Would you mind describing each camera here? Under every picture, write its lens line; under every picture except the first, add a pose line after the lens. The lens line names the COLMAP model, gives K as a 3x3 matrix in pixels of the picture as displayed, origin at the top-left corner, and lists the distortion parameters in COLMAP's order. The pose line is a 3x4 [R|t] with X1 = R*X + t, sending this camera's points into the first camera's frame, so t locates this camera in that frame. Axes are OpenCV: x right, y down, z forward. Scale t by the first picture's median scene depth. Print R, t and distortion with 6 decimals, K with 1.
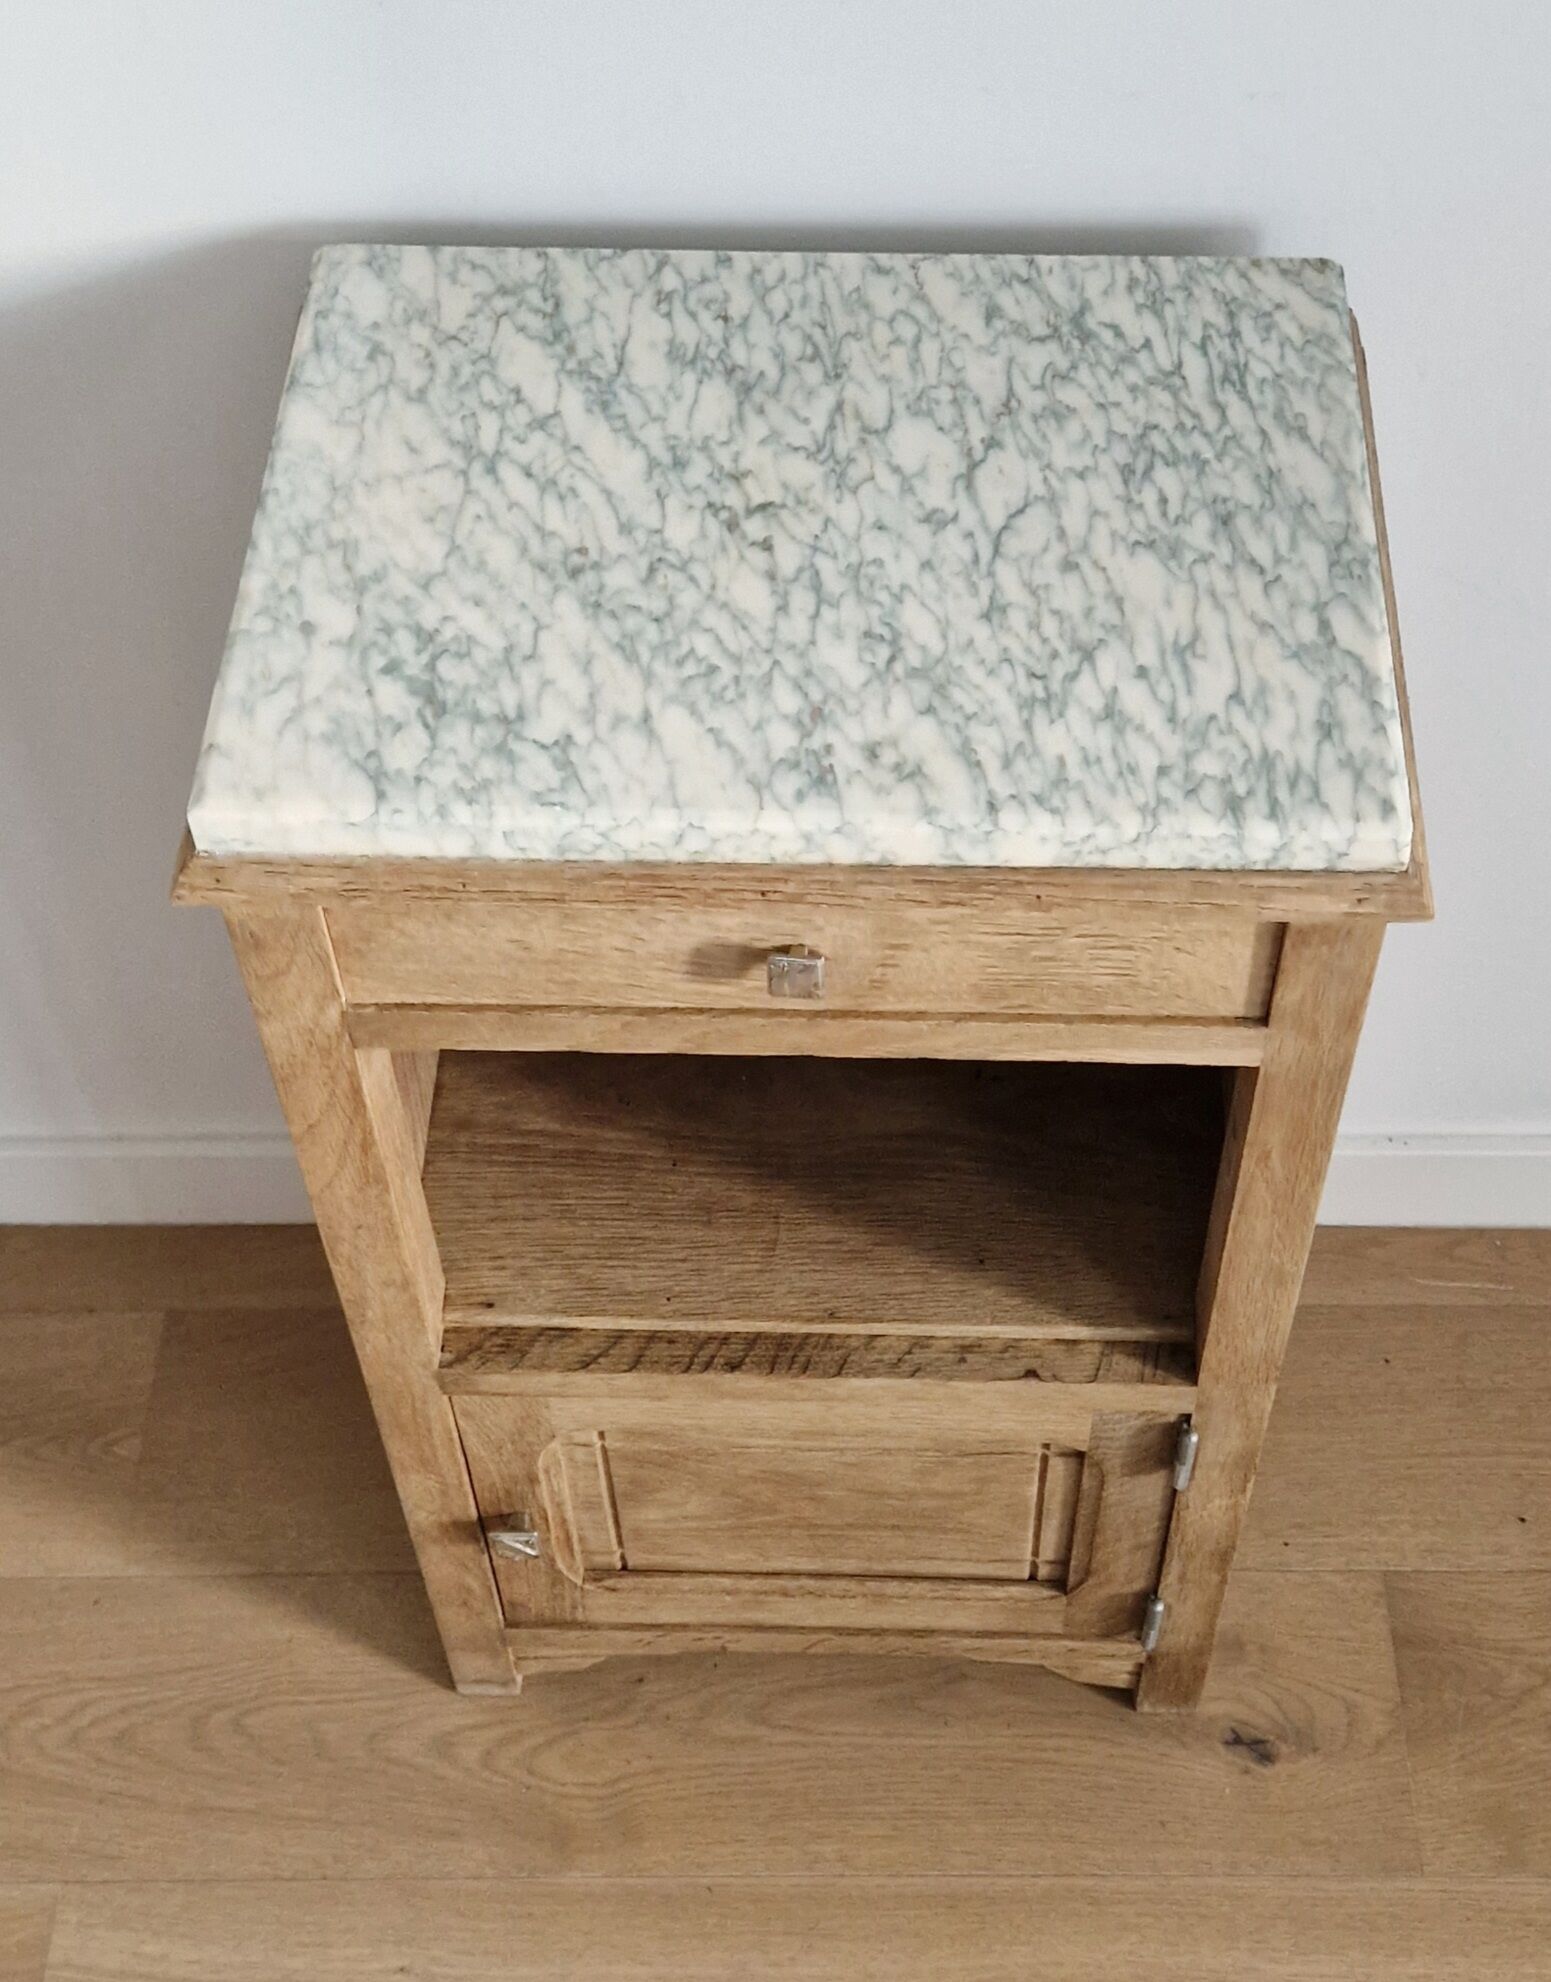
lens RADIAL K [[2684.4, 0, 830.3], [0, 2684.4, 1126.8], [0, 0, 1]] dist [0.070032, 0.000000]
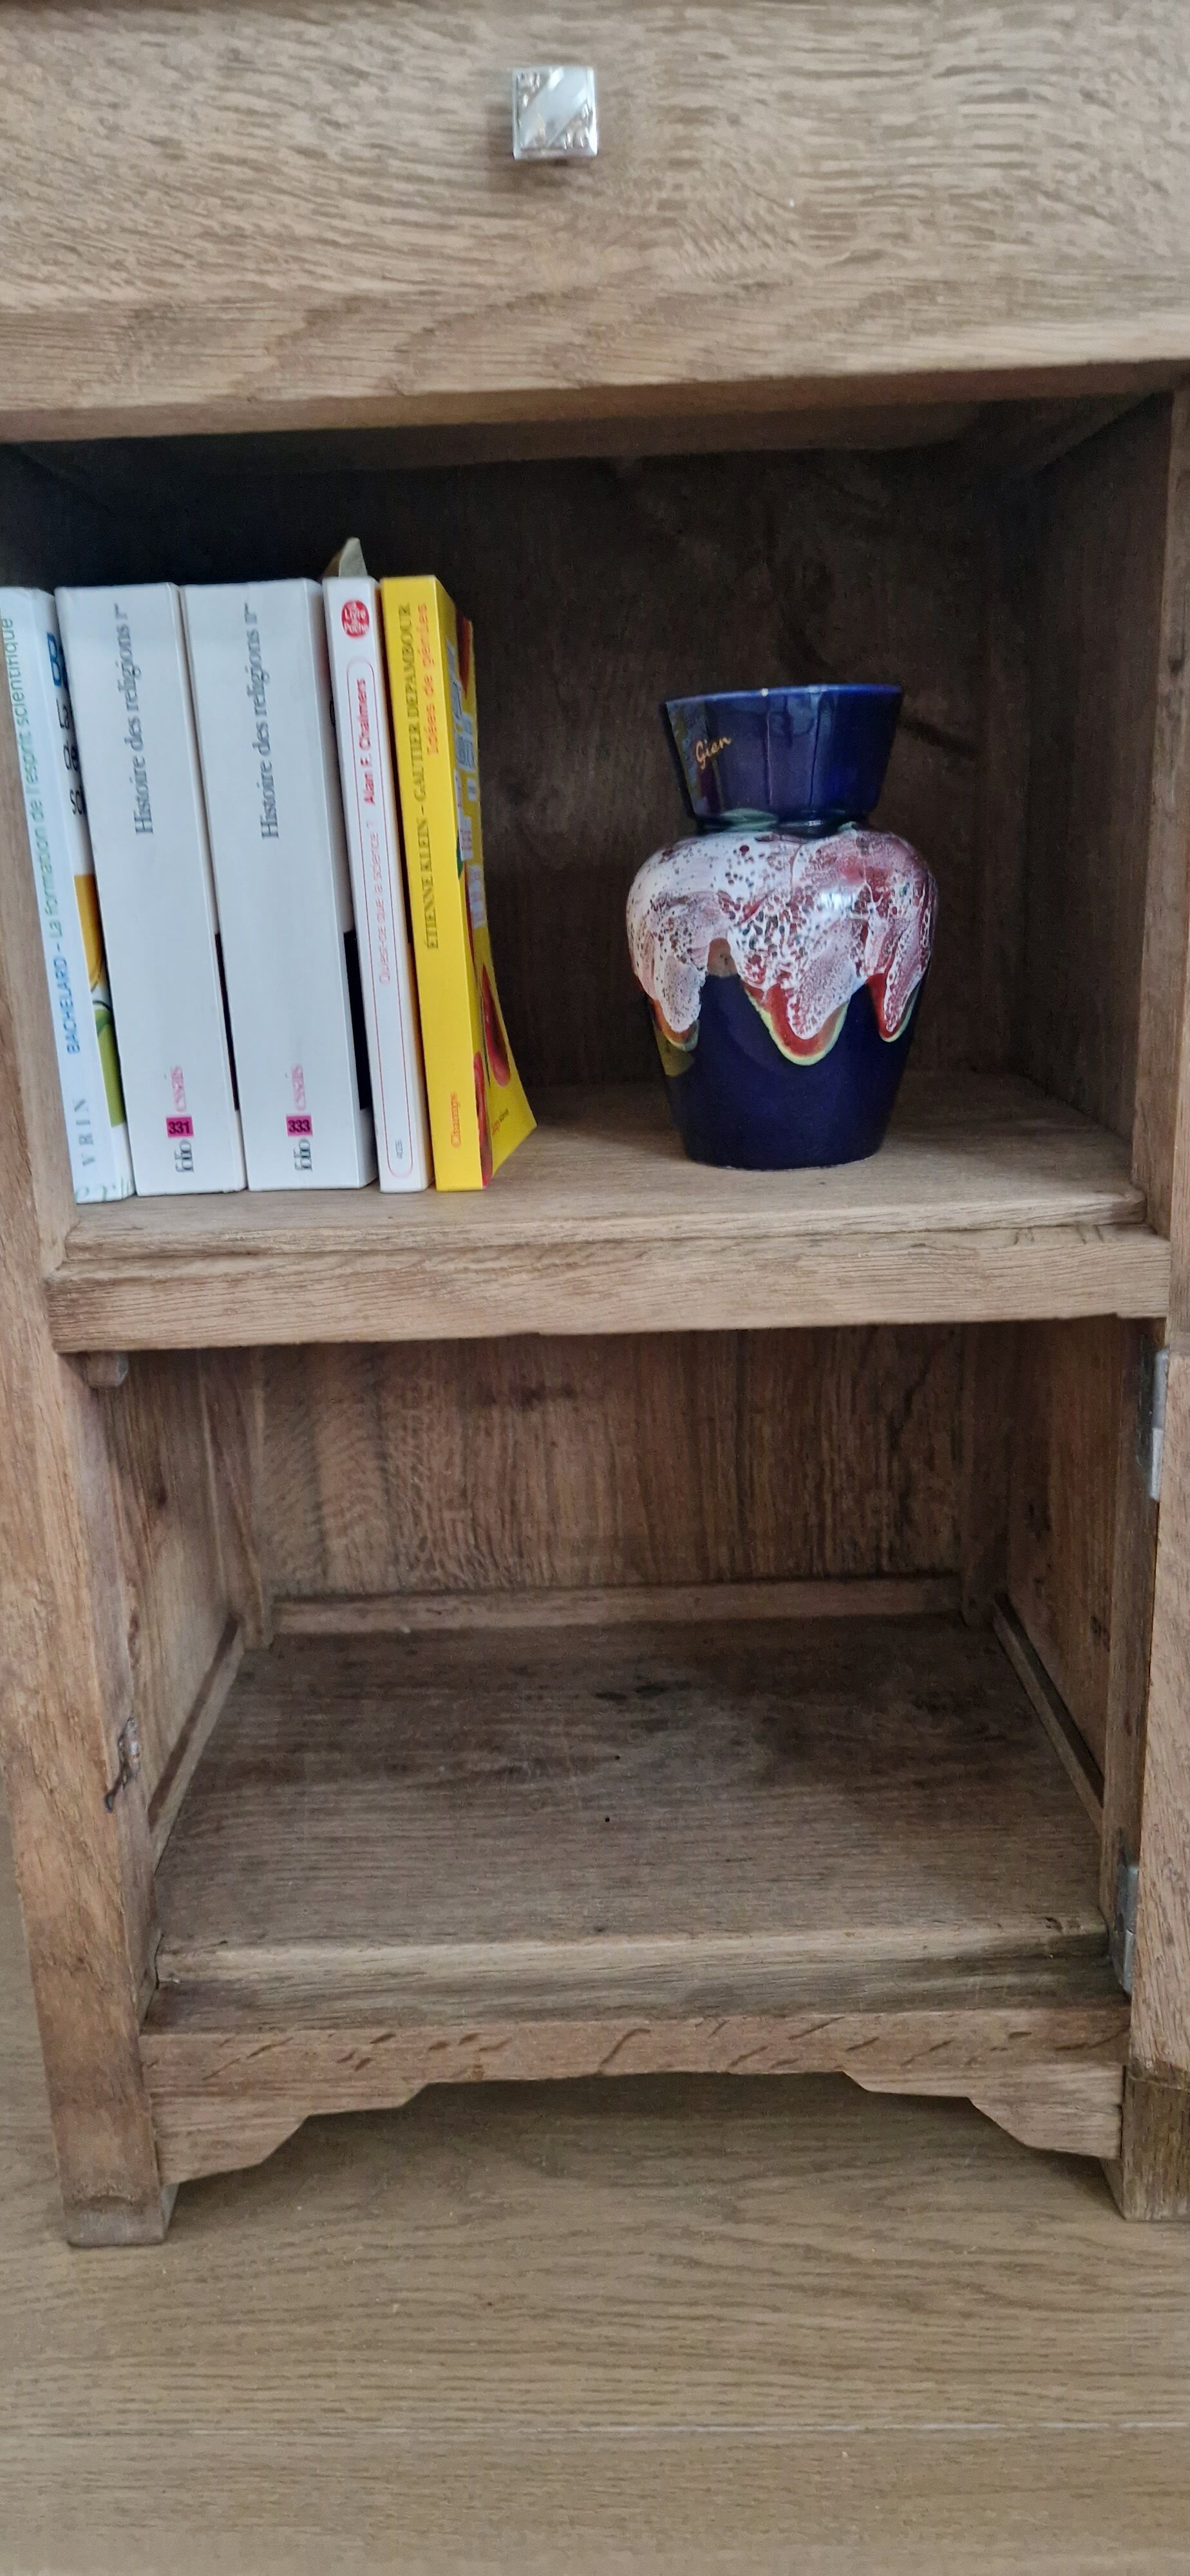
lens RADIAL K [[1743.8, 0, 579.1], [0, 1743.8, 1311.8], [0, 0, 1]] dist [0.065678, -0.066159]
pose [[0.999320, -0.033622, 0.015162, -0.021490], [0.035751, 0.781979, -0.622279, 0.433246], [0.009066, 0.622398, 0.782649, 0.760247]]
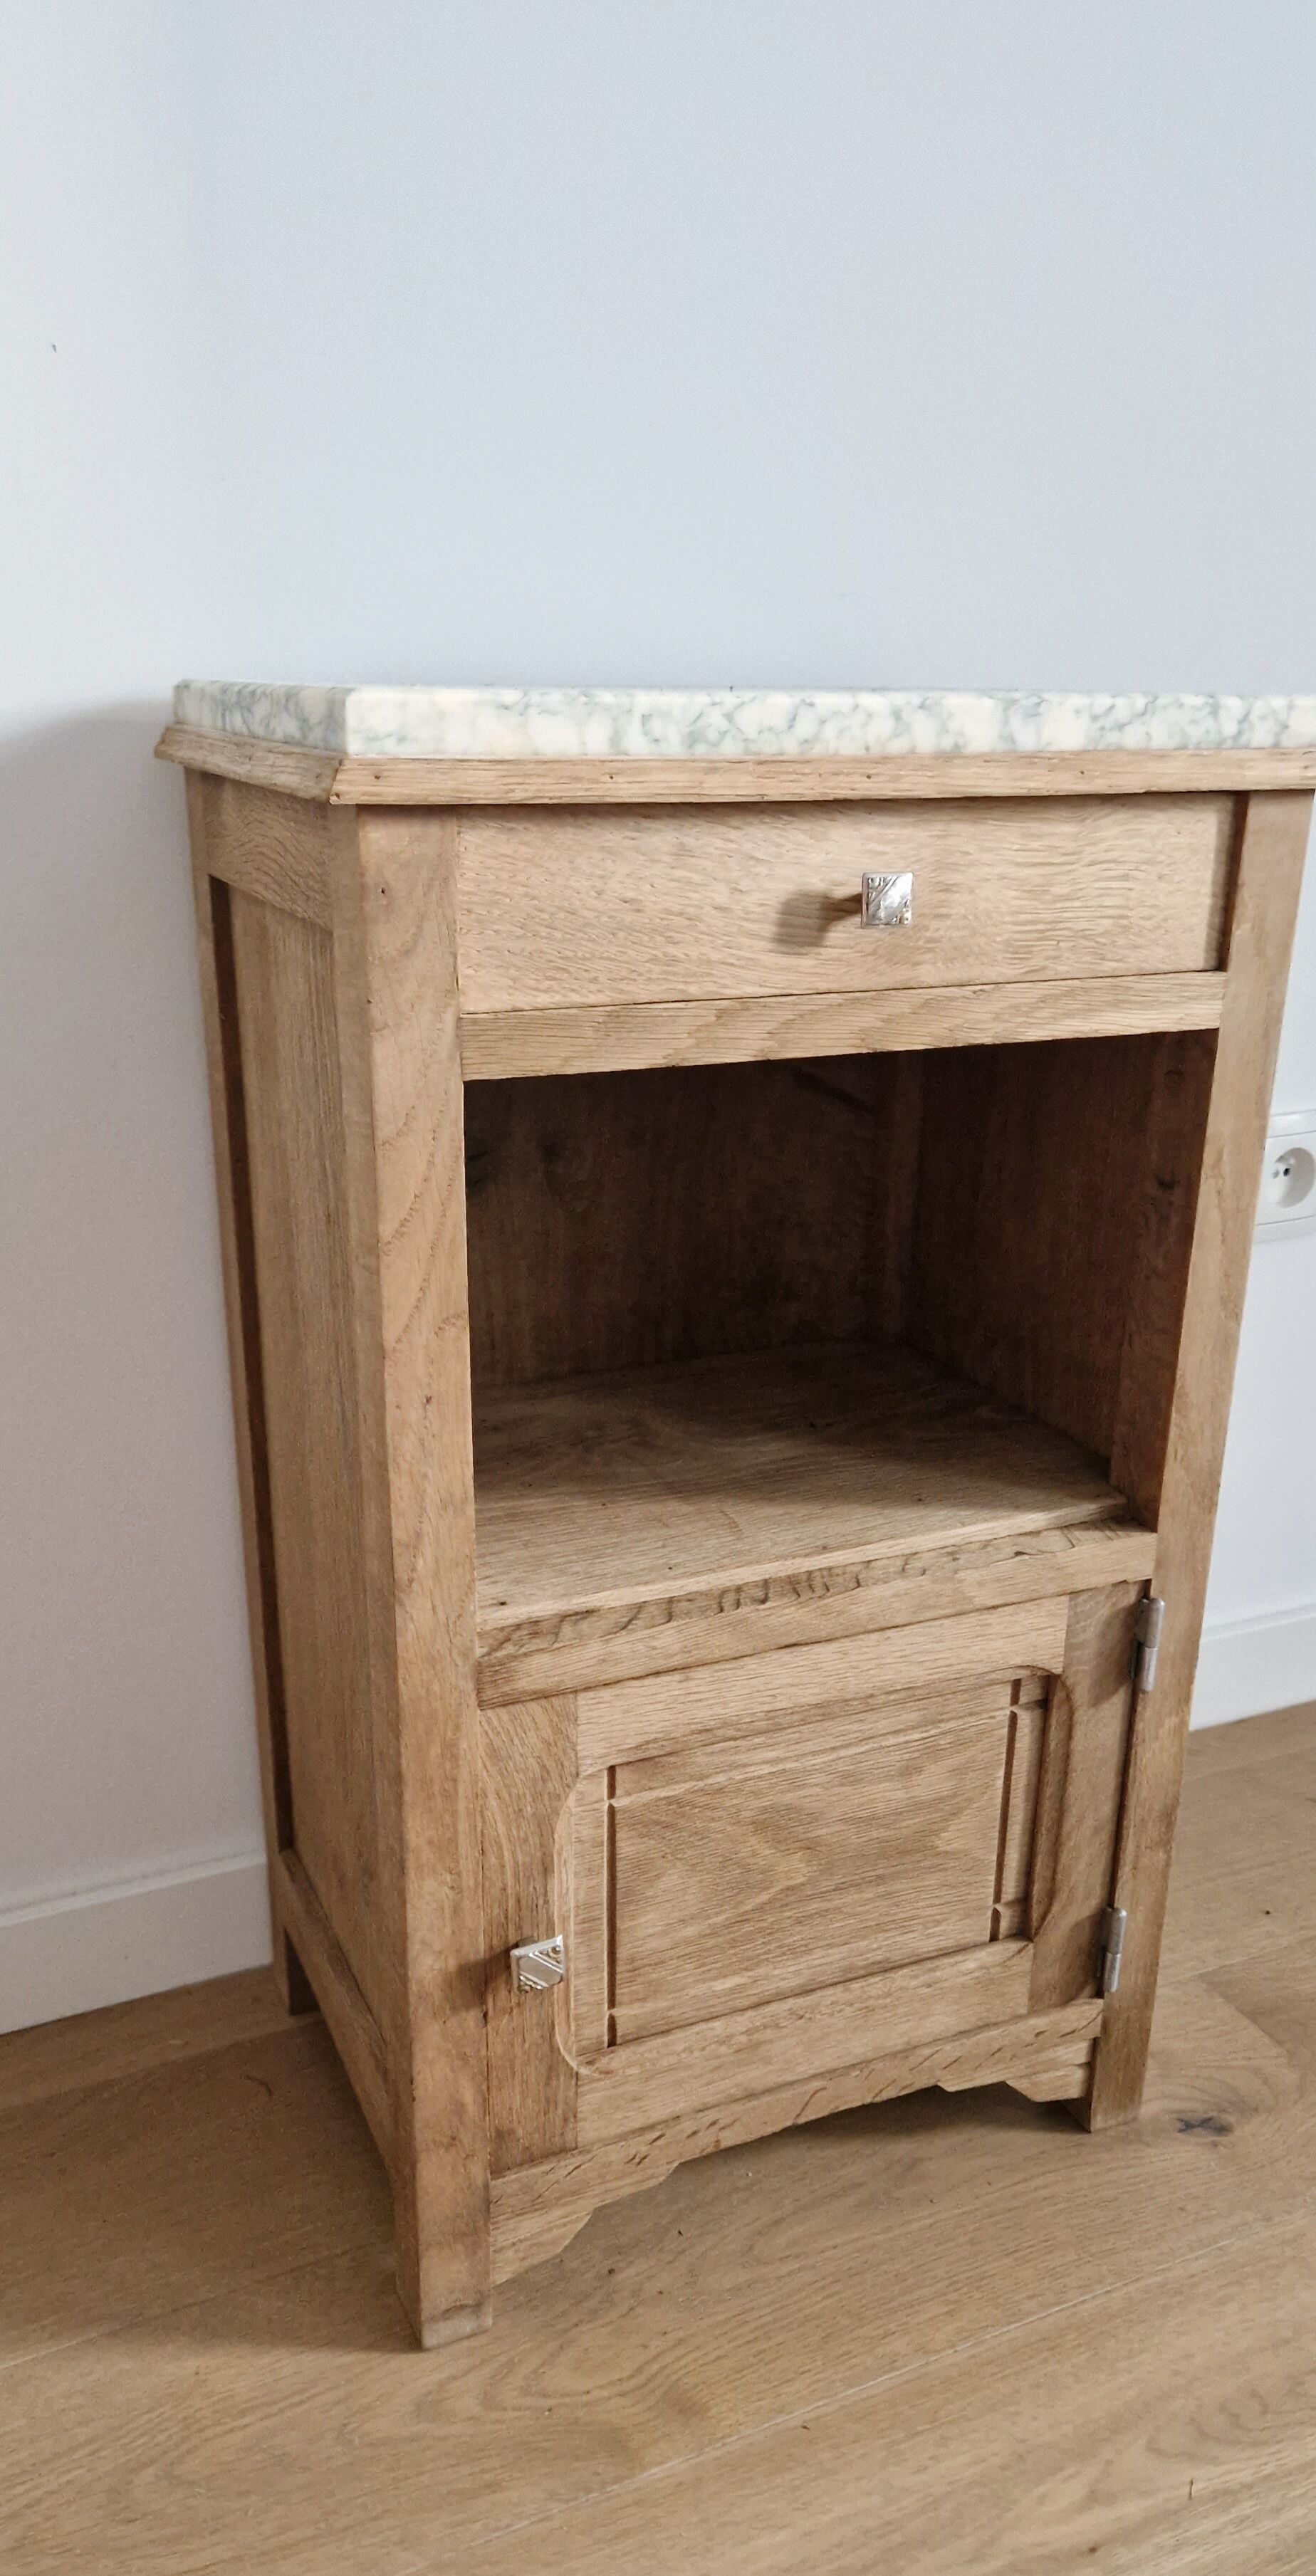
lens RADIAL K [[1914.8, 0, 648.9], [0, 1914.8, 1446.0], [0, 0, 1]] dist [0.072830, -0.070295]
pose [[0.903825, -0.138887, 0.404734, -0.399825], [0.335016, 0.818112, -0.467393, 0.408685], [-0.266203, 0.558034, 0.785960, 0.496611]]
